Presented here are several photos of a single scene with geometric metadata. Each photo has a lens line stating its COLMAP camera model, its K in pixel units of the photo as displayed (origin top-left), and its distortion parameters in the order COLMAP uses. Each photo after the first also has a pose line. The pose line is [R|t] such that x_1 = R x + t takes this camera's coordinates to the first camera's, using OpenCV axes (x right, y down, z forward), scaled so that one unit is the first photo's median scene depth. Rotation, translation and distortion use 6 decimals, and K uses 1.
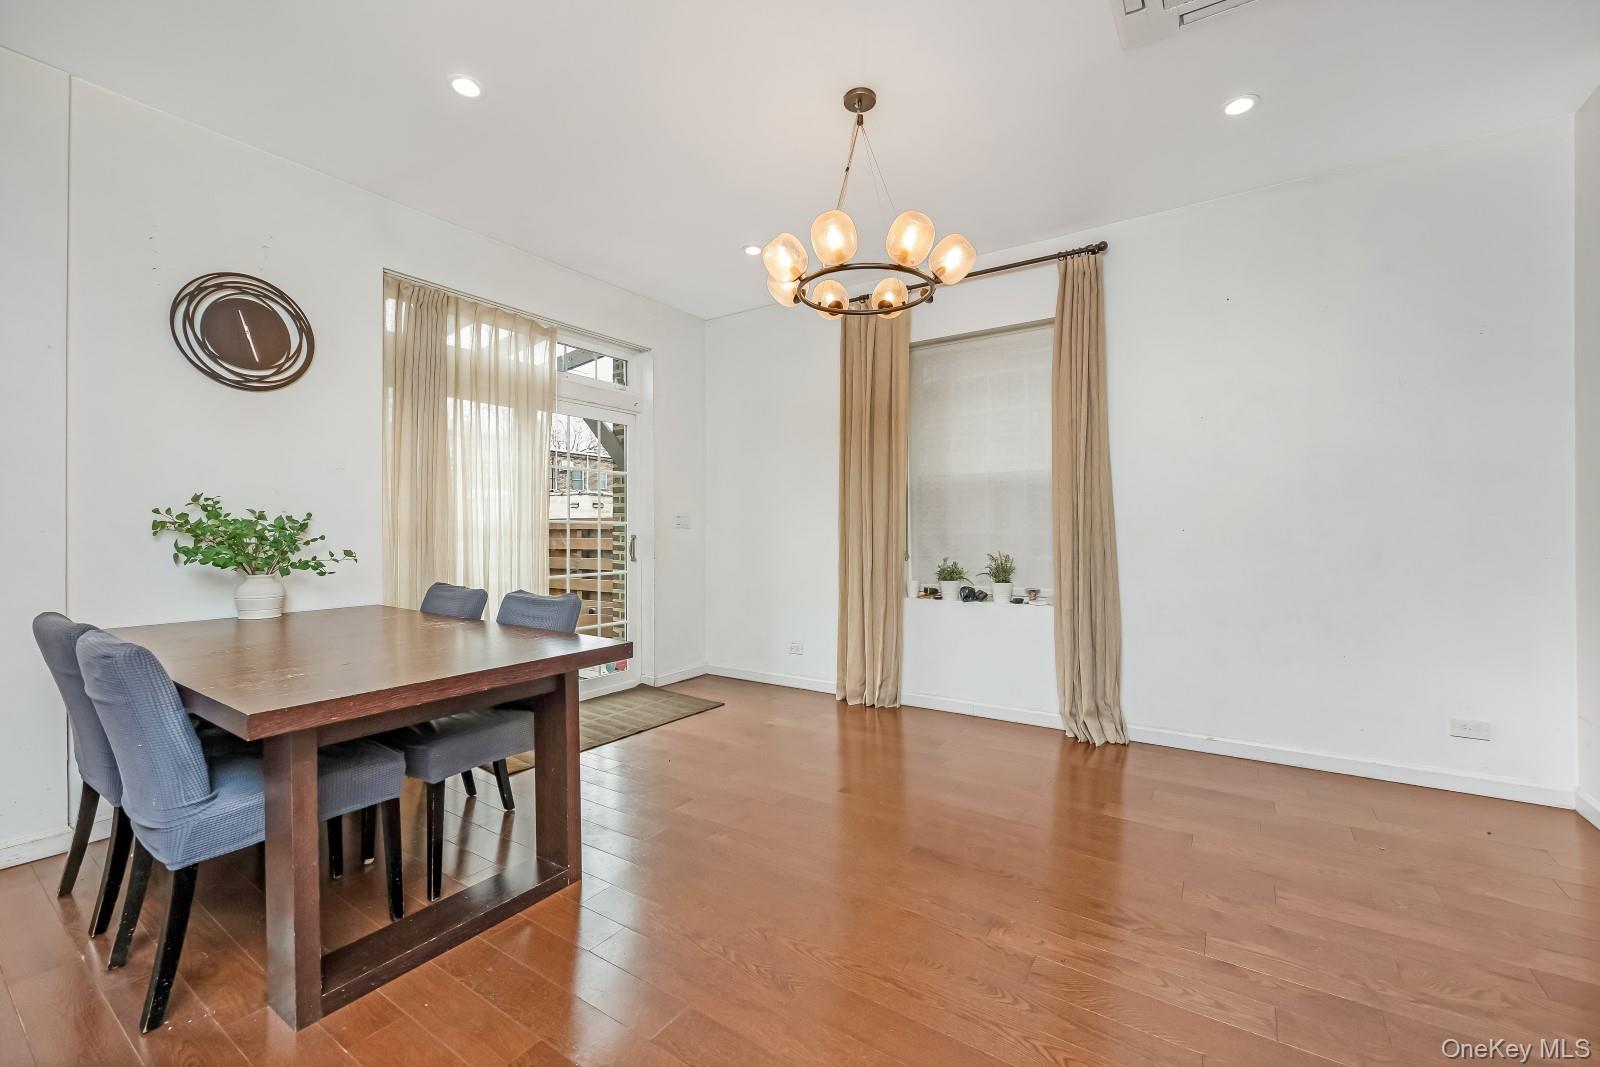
lens RADIAL K [[656.7, 0, 804.6], [0, 656.7, 536.6], [0, 0, 1]] dist [-0.002590, 0.000749]
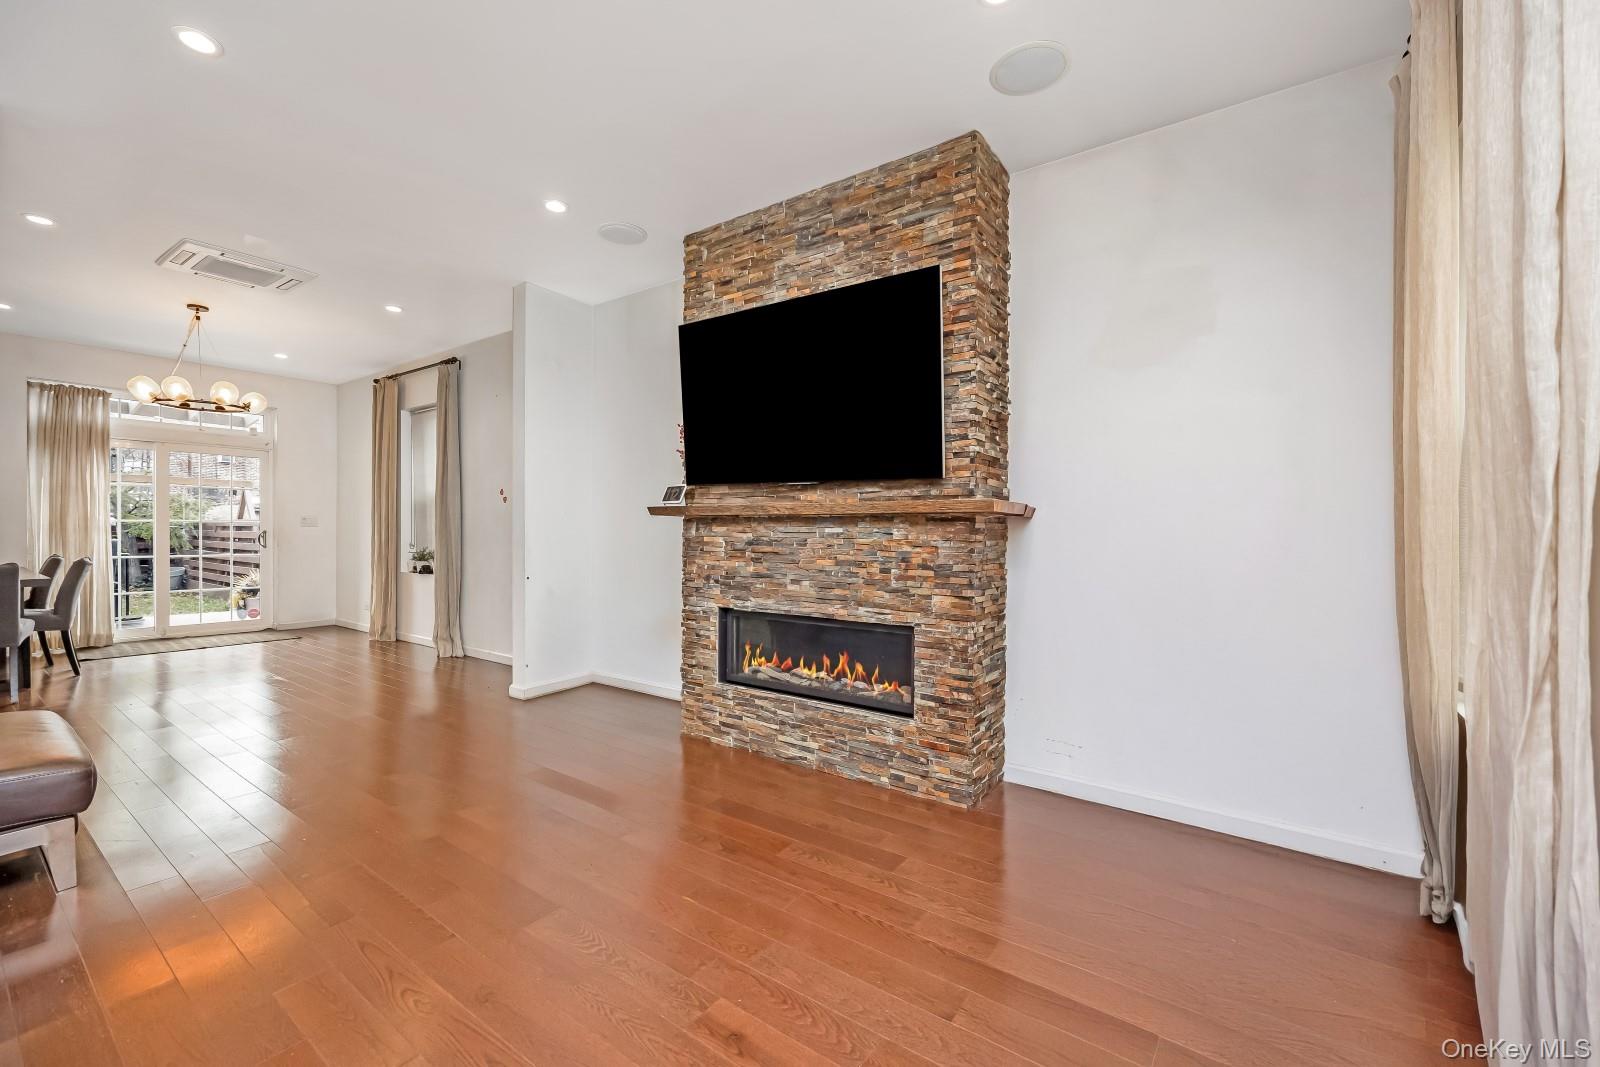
lens RADIAL K [[656.7, 0, 804.5], [0, 656.7, 539.8], [0, 0, 1]] dist [-0.002590, 0.000749]
pose [[0.999003, 0.013807, -0.042443, 1.702626], [-0.013437, 0.999869, 0.008993, -0.014406], [0.042562, -0.008414, 0.999058, -0.754087]]
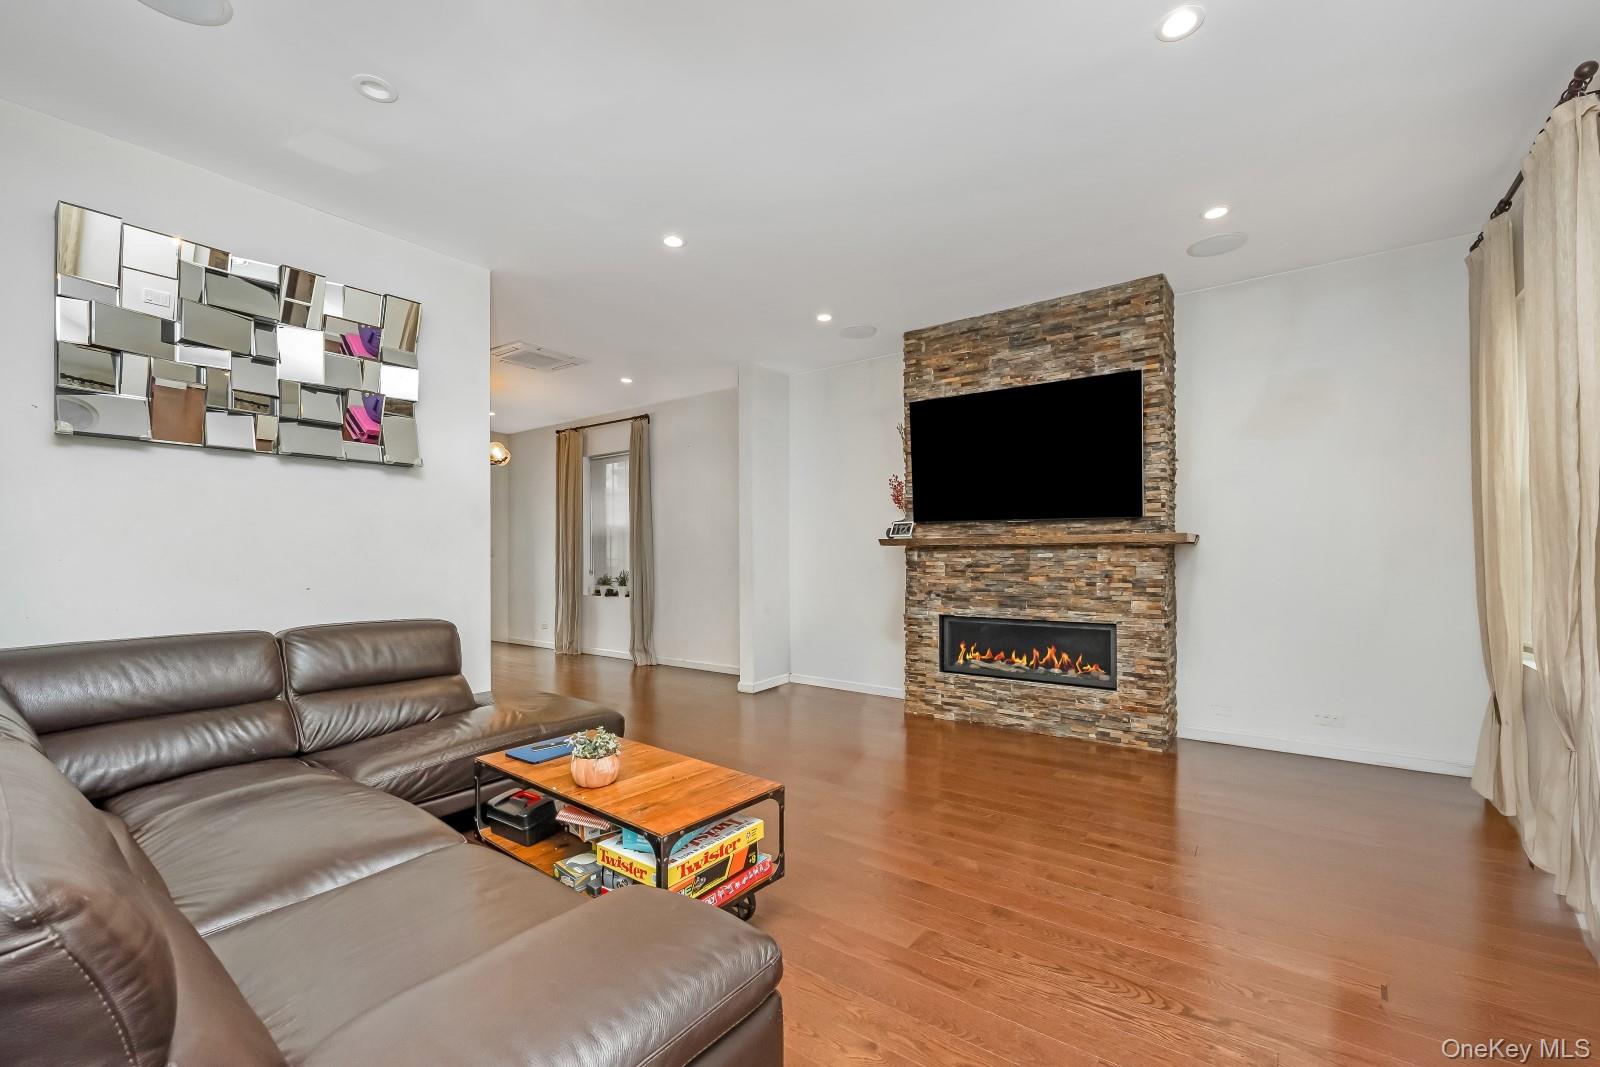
lens RADIAL K [[656.7, 0, 815.8], [0, 656.7, 558.3], [0, 0, 1]] dist [-0.002590, 0.000749]
pose [[0.998606, 0.001050, -0.052770, 1.289015], [-0.001058, 0.999999, -0.000125, -0.013630], [0.052770, 0.000181, 0.998607, -1.150136]]
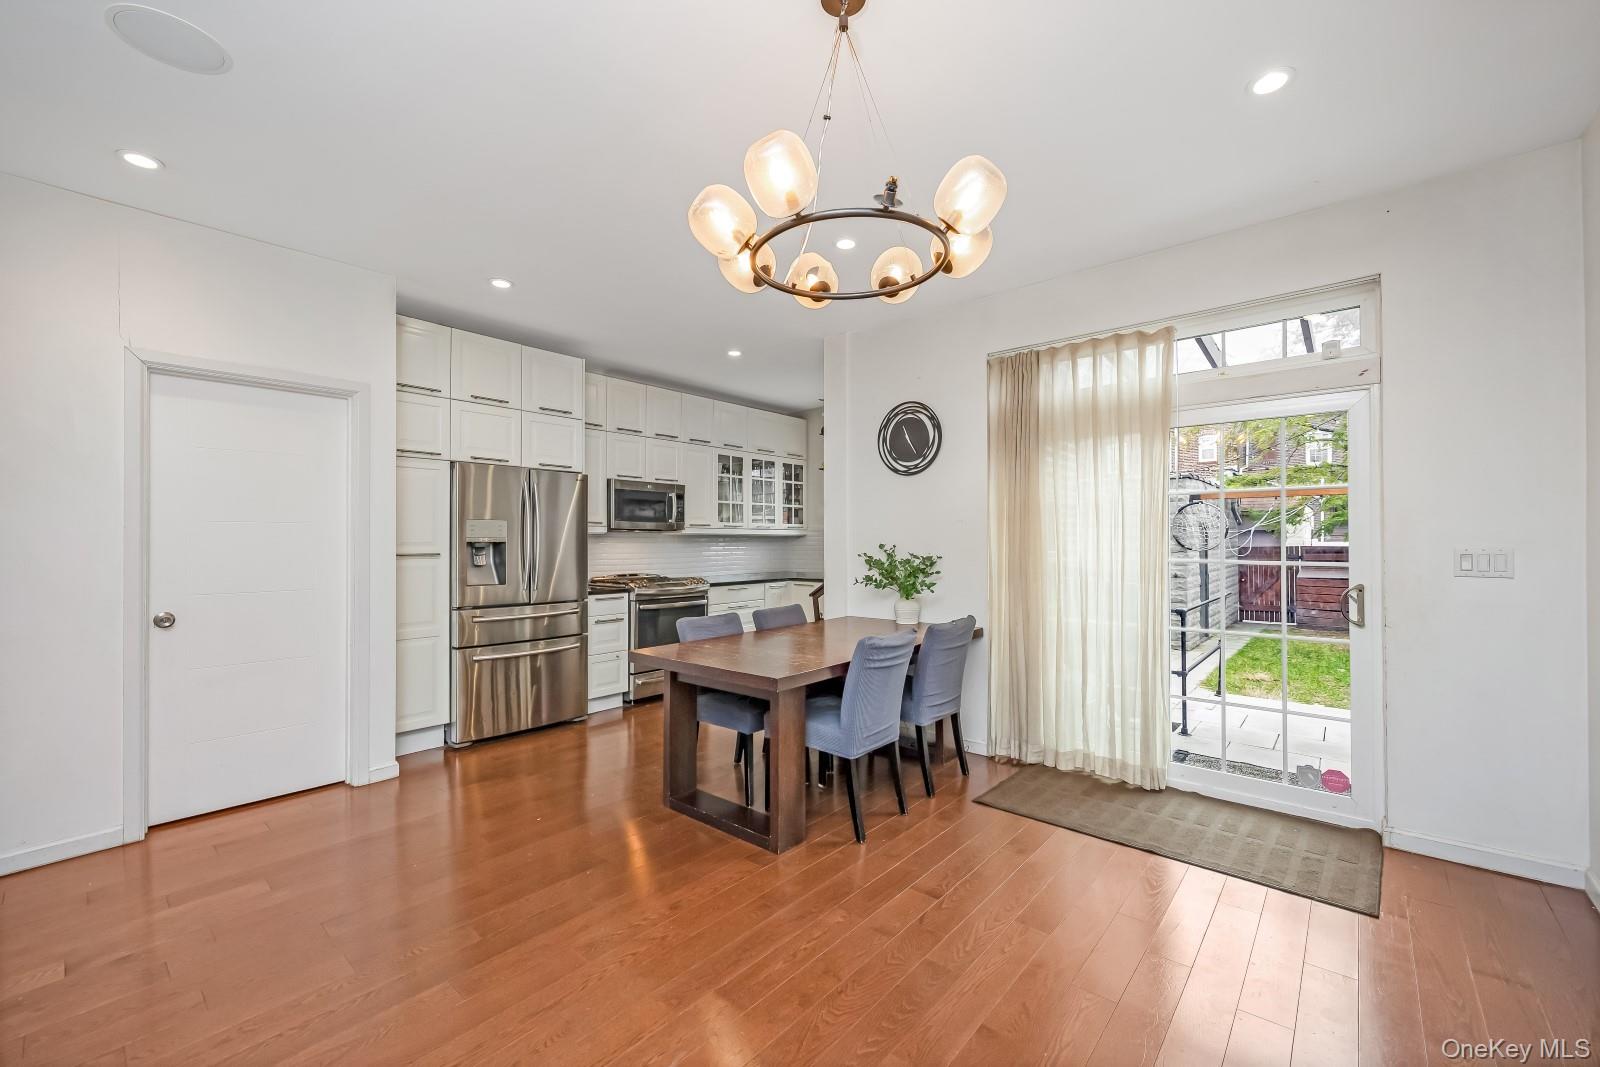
lens RADIAL K [[656.7, 0, 800.6], [0, 656.7, 535.5], [0, 0, 1]] dist [-0.002590, 0.000749]
pose [[-0.116980, 0.000385, -0.993134, 0.685283], [-0.003338, 0.999994, 0.000780, -0.078368], [0.993129, 0.003407, -0.116978, 0.883687]]
